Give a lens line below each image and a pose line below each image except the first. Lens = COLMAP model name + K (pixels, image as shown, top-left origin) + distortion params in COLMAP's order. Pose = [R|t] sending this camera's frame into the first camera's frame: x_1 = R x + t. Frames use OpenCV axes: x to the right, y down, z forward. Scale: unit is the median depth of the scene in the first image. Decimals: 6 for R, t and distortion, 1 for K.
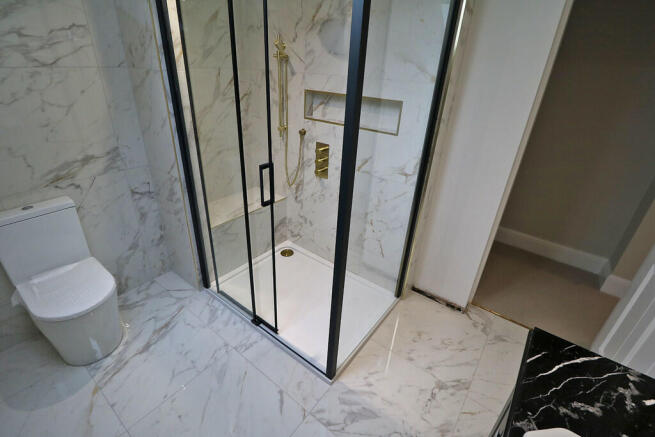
lens RADIAL K [[303.7, 0, 324.6], [0, 303.7, 216.7], [0, 0, 1]] dist [-0.012815, -0.006153]
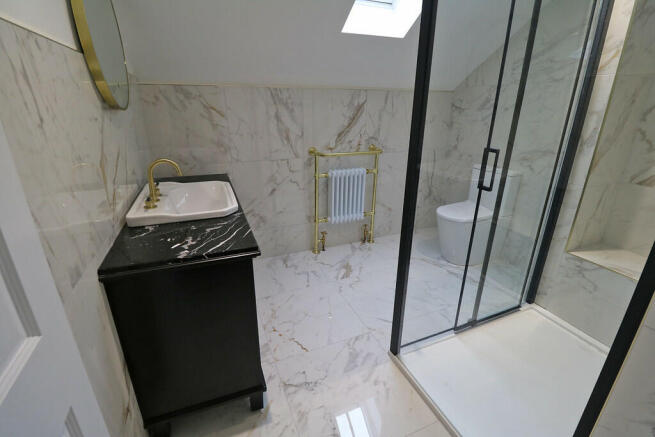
lens RADIAL K [[303.7, 0, 325.9], [0, 303.7, 217.9], [0, 0, 1]] dist [-0.012815, -0.006153]
pose [[-0.494795, 0.258904, -0.829546, 0.962746], [-0.420460, 0.764090, 0.489265, -0.243963], [0.760520, 0.590877, -0.269209, 0.929627]]
